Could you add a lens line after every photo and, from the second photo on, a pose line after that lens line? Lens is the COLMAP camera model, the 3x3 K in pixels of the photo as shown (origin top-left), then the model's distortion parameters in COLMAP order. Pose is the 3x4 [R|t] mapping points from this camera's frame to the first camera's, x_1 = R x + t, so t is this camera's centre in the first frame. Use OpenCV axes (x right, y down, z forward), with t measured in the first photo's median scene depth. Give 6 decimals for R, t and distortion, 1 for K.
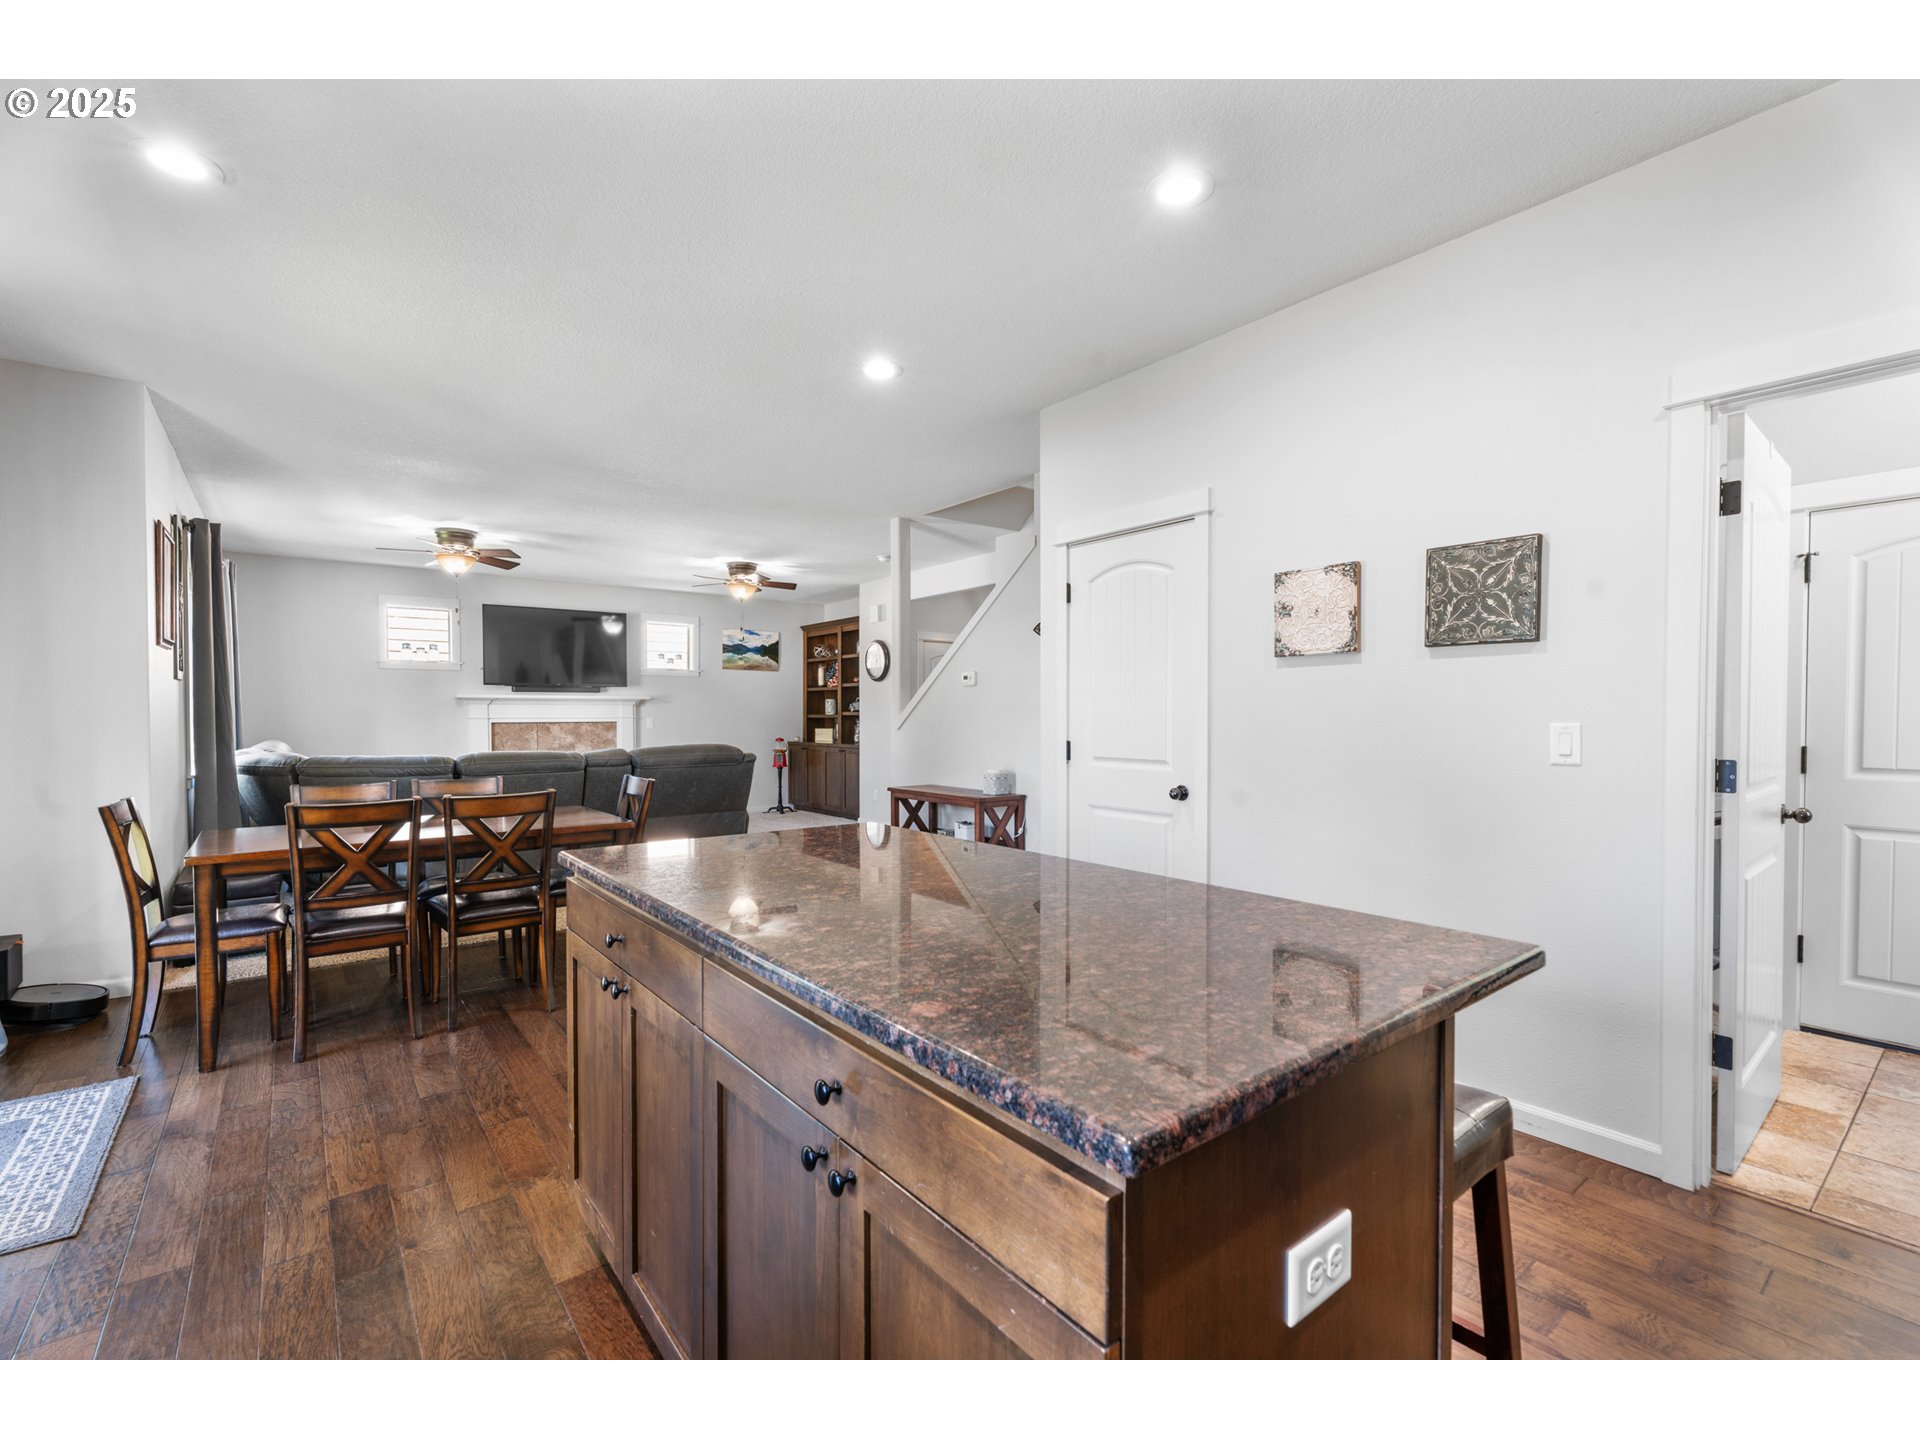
lens RADIAL K [[847.3, 0, 956.3], [0, 847.3, 731.0], [0, 0, 1]] dist [-0.001311, -0.000210]
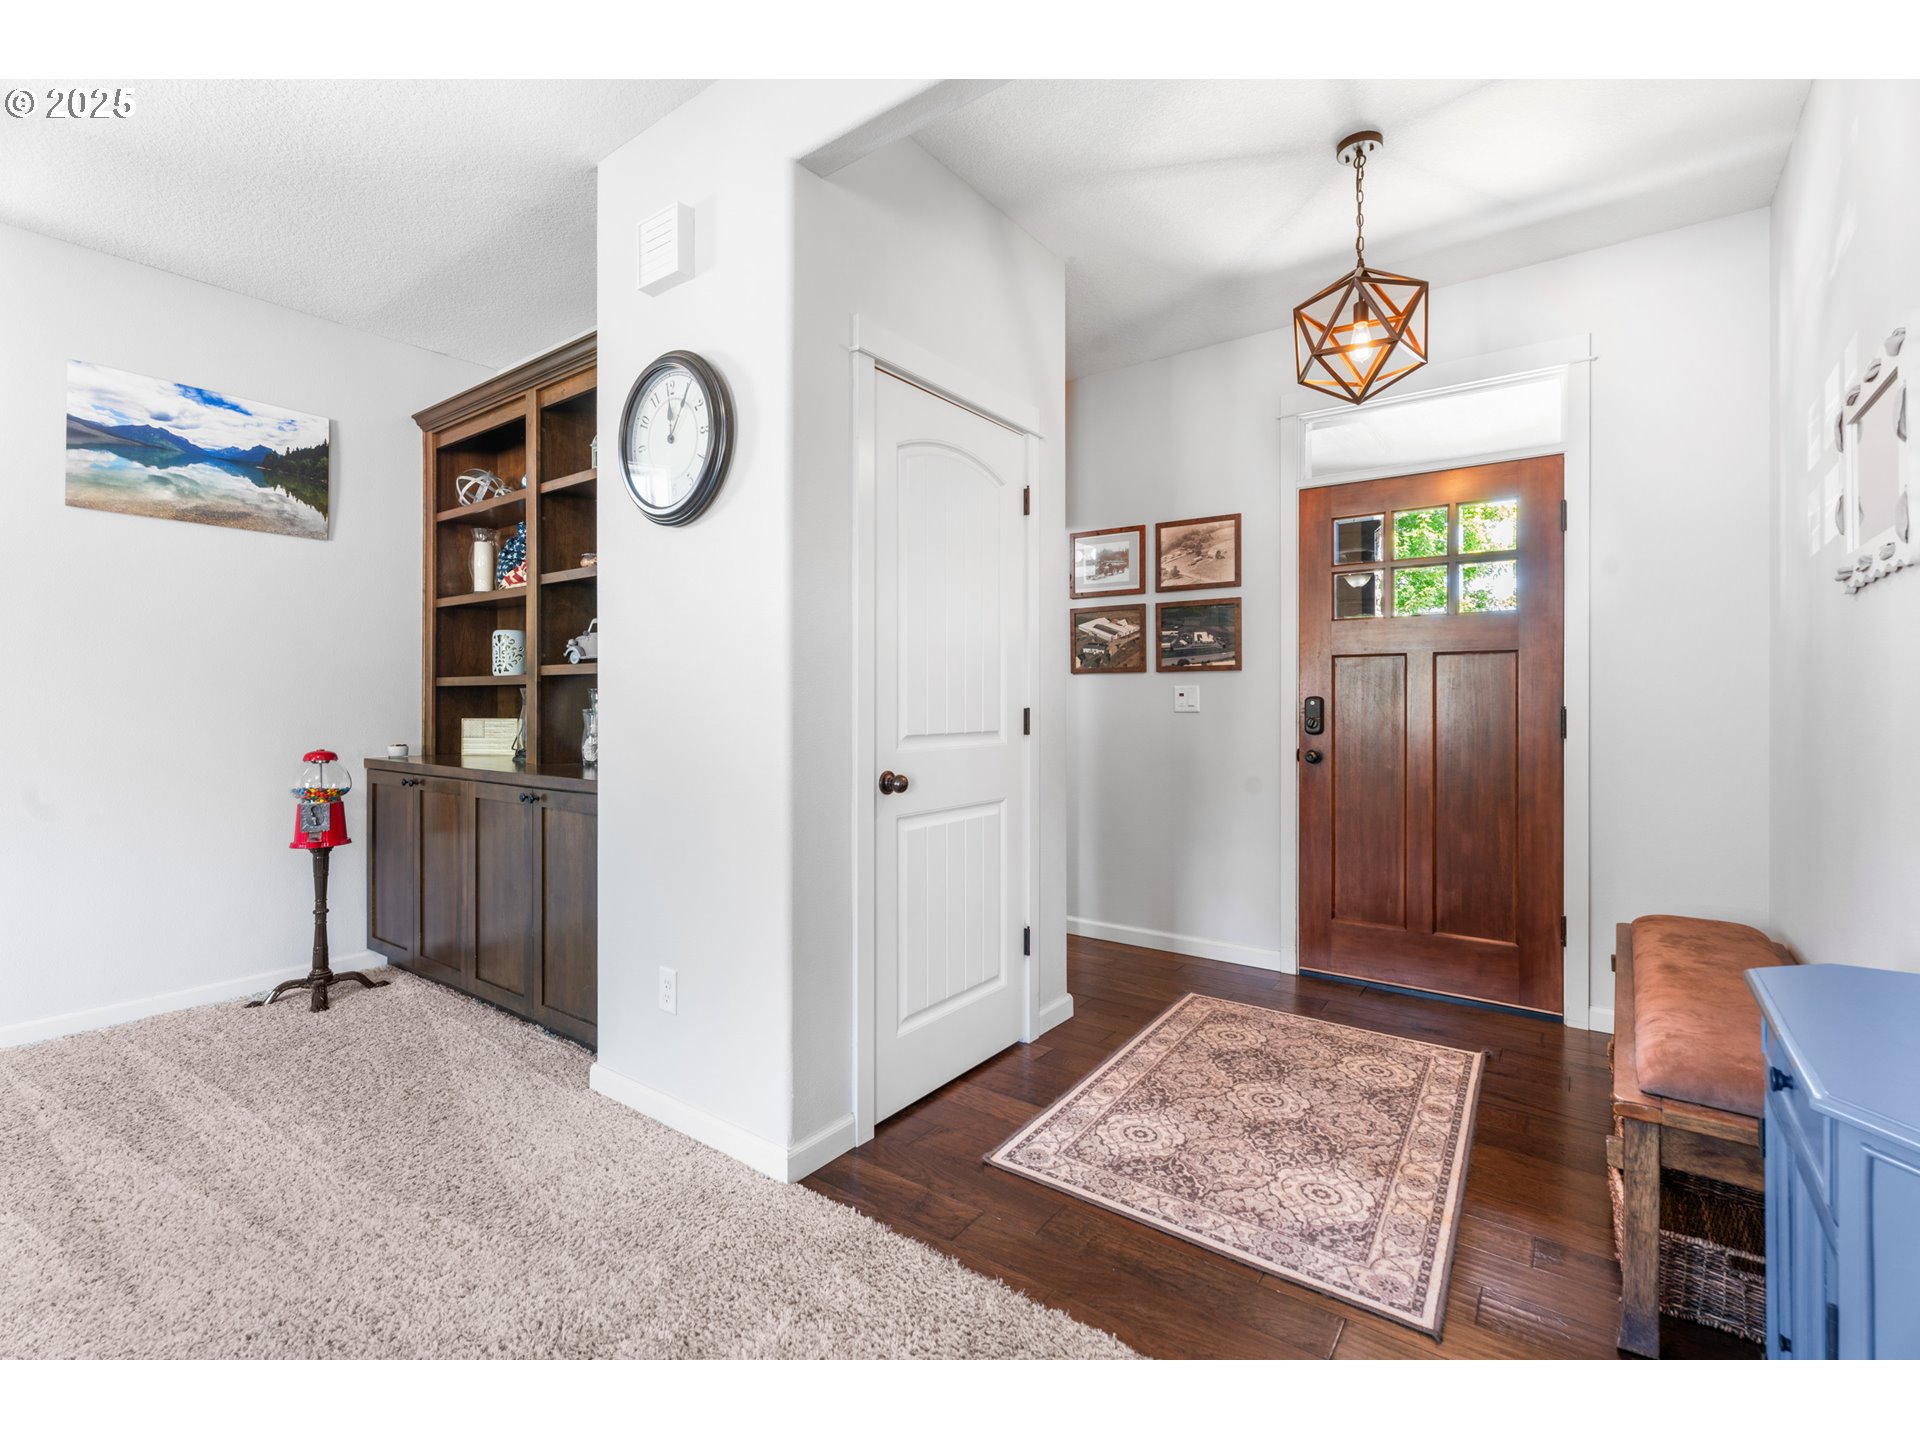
lens RADIAL K [[858.2, 0, 969.2], [0, 858.2, 690.9], [0, 0, 1]] dist [0.001368, 0.000096]
pose [[0.961198, 0.003689, 0.275835, -0.070216], [0.003308, 0.999685, -0.024897, -0.004801], [-0.275839, 0.024844, 0.960883, 0.655628]]
